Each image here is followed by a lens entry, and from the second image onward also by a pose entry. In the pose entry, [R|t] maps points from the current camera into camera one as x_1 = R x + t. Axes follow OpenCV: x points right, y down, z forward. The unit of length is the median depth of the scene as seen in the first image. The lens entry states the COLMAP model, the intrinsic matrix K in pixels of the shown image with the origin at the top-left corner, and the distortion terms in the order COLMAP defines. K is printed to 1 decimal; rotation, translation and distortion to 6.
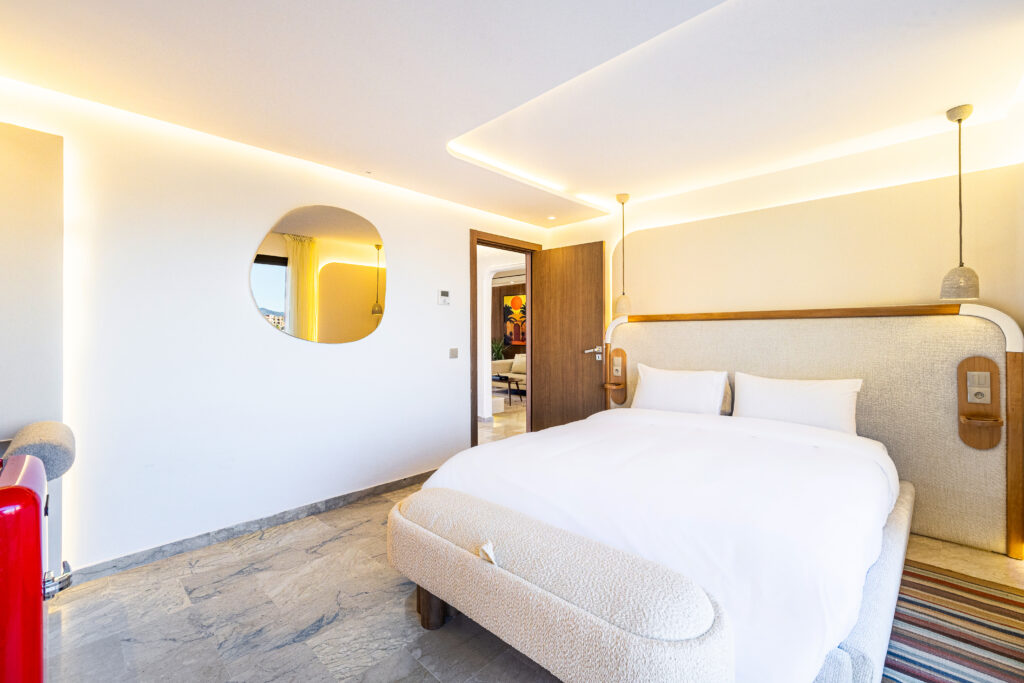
lens RADIAL K [[435.8, 0, 514.0], [0, 435.8, 337.4], [0, 0, 1]] dist [0.003257, 0.000470]
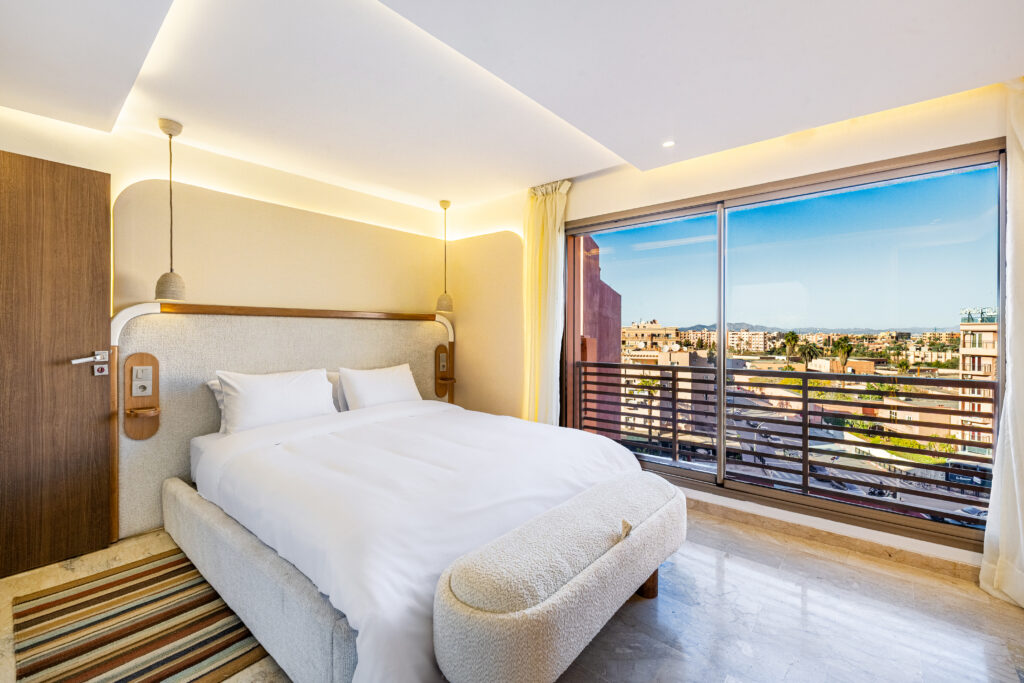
lens RADIAL K [[435.8, 0, 513.4], [0, 435.8, 334.1], [0, 0, 1]] dist [0.003257, 0.000470]
pose [[-0.040390, -0.002622, 0.999181, -0.636986], [0.004915, 0.999984, 0.002823, -0.002140], [-0.999172, 0.005025, -0.040377, 0.720192]]
